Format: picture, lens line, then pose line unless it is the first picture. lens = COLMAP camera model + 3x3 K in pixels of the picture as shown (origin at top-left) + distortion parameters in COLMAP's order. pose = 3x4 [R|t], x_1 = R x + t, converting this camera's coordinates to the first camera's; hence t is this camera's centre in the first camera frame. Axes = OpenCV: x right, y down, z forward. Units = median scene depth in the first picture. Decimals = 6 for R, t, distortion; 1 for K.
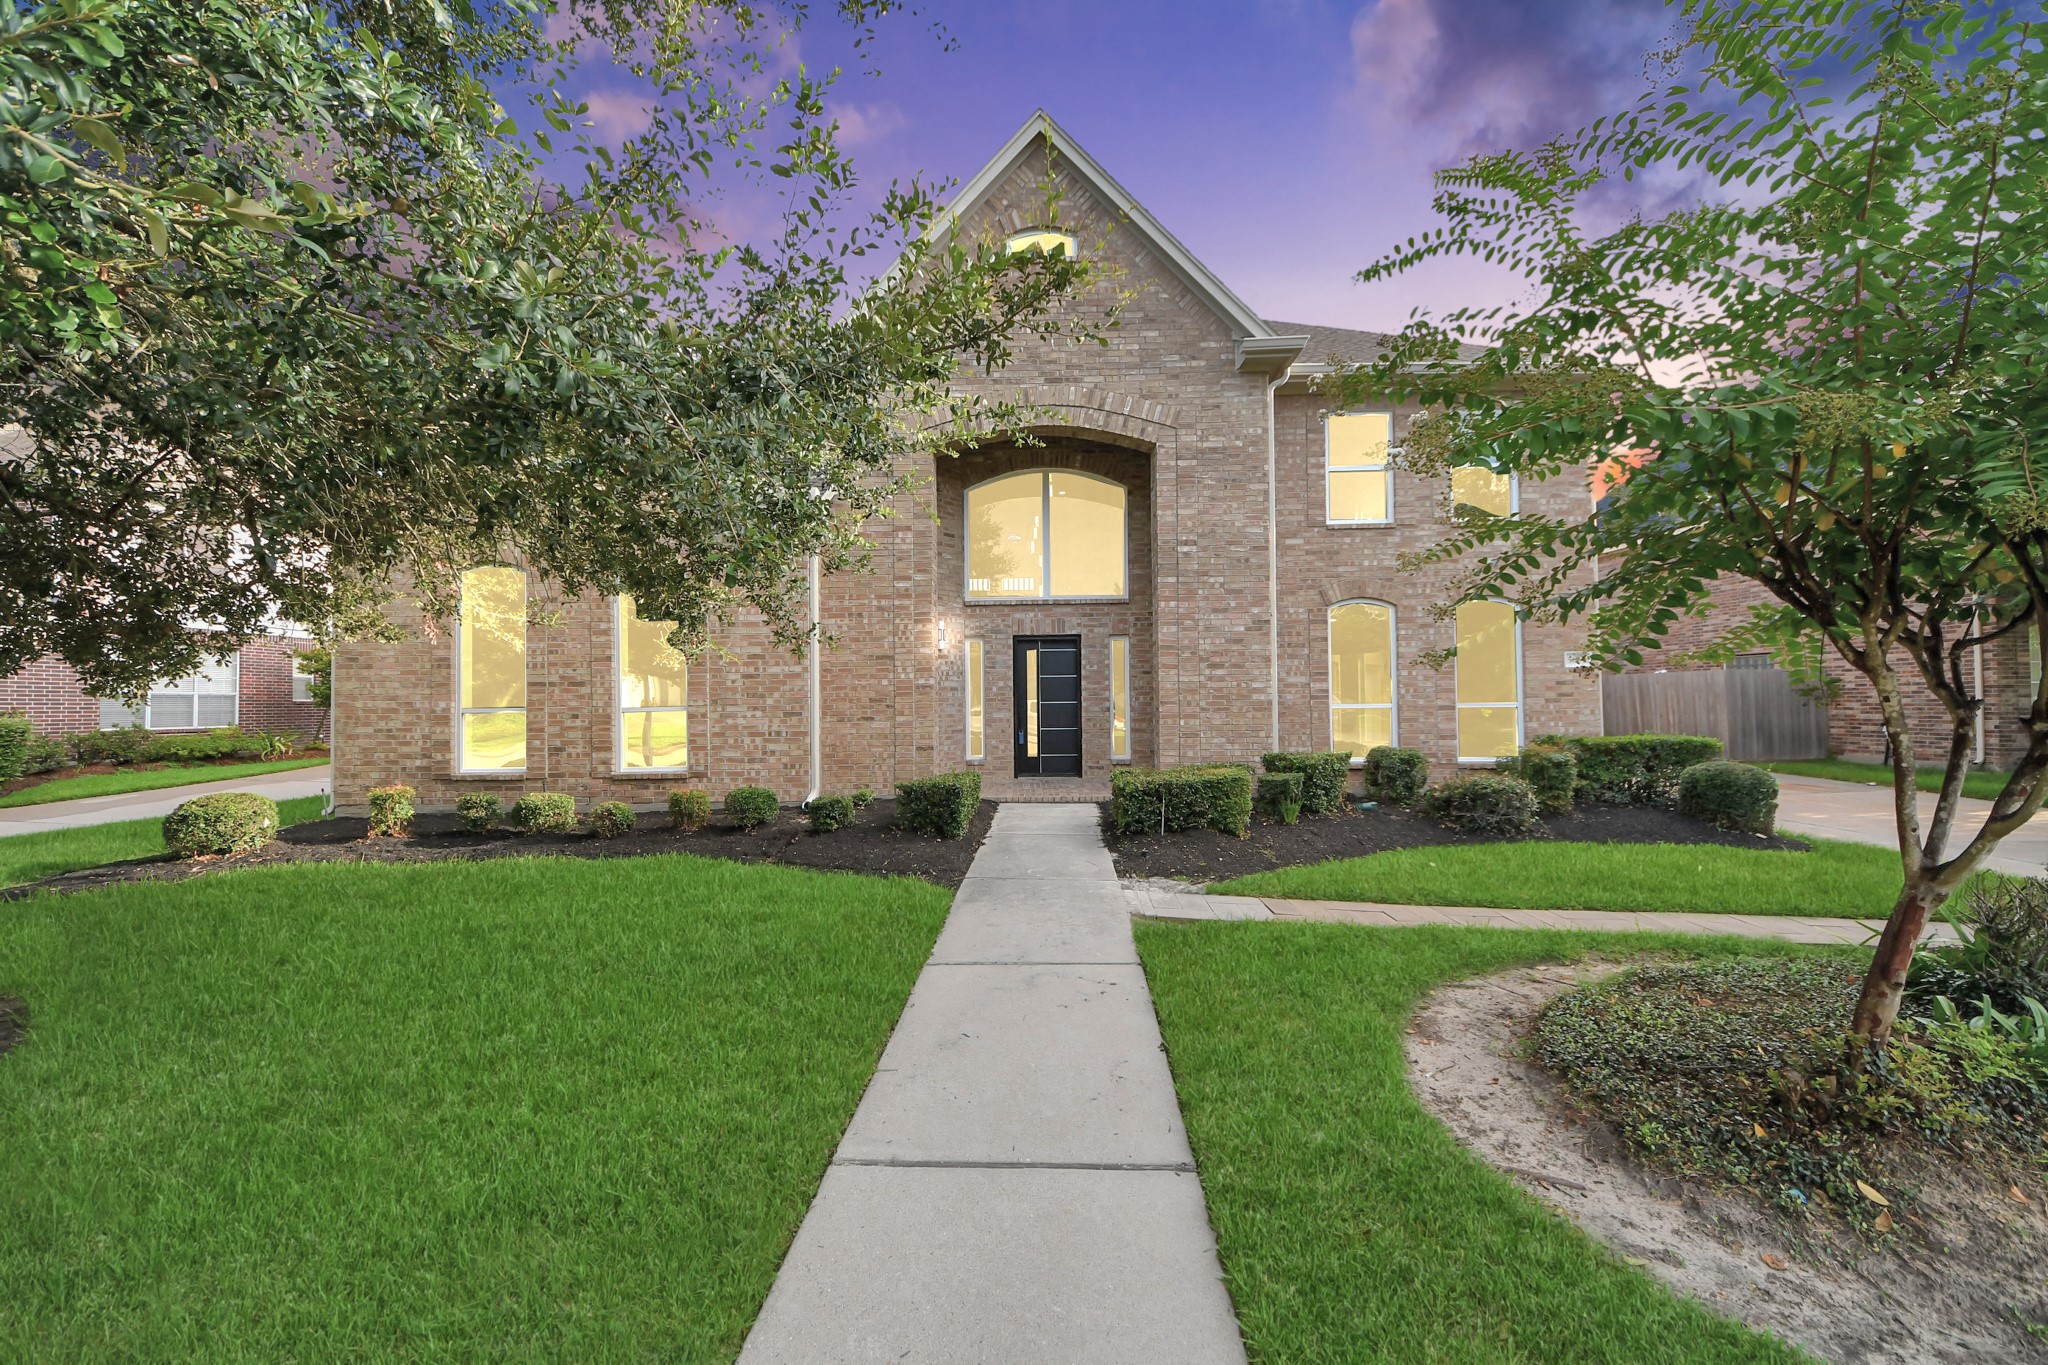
lens RADIAL K [[717.5, 0, 1014.1], [0, 717.5, 688.0], [0, 0, 1]] dist [0.023066, -0.000006]
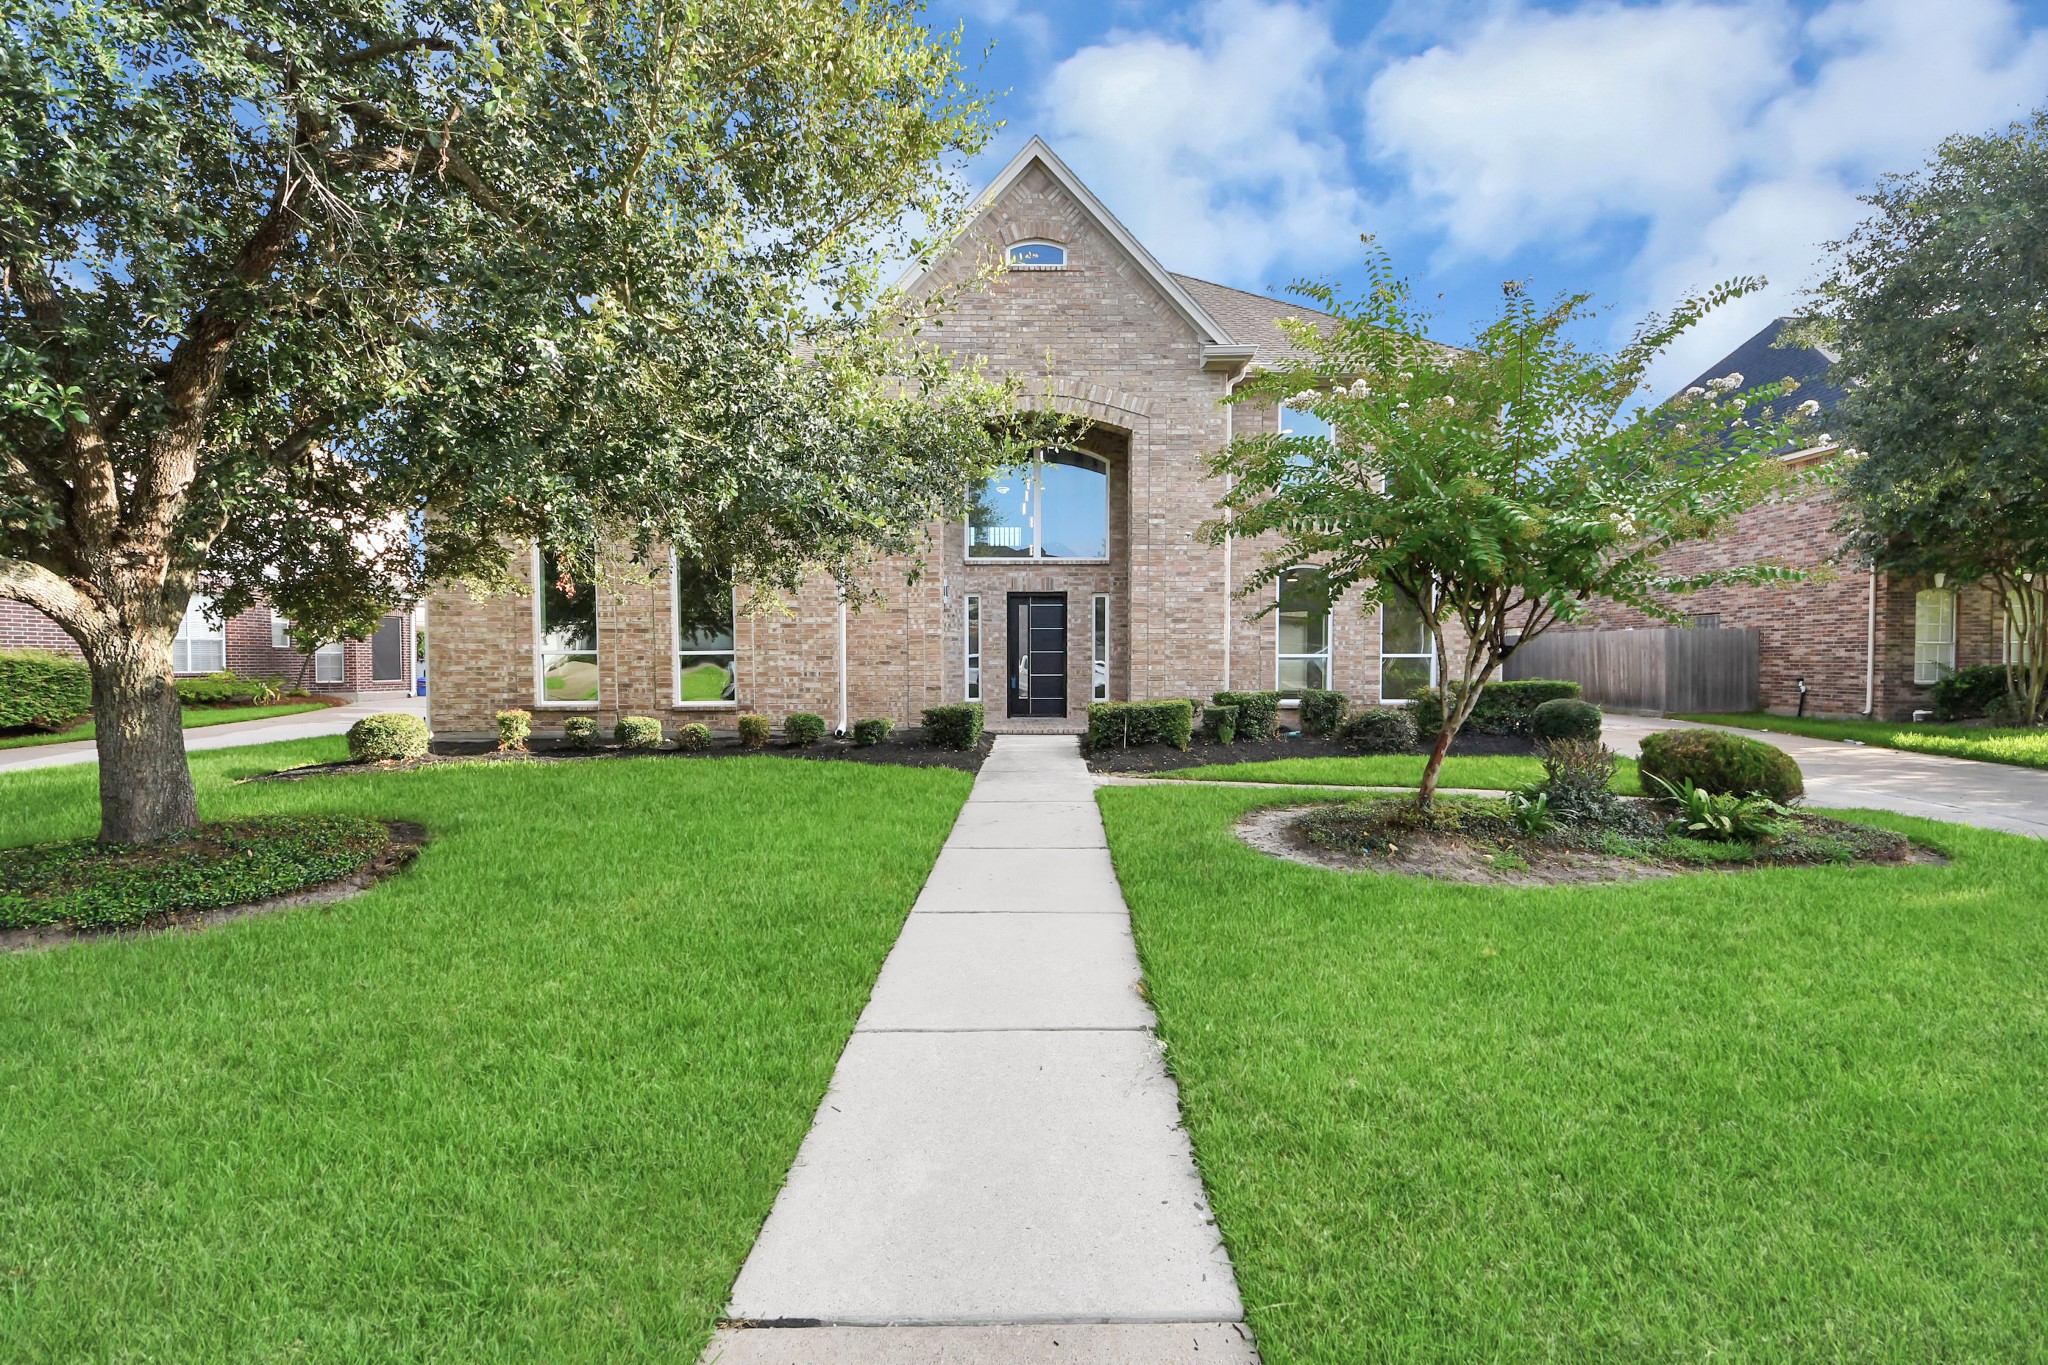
lens RADIAL K [[826.8, 0, 1024.0], [0, 826.8, 682.5], [0, 0, 1]] dist [0.018432, -0.000133]
pose [[0.999345, 0.007123, 0.035484, -0.025129], [-0.008762, 0.998892, 0.046249, 0.010788], [-0.035116, -0.046530, 0.998299, -0.377436]]
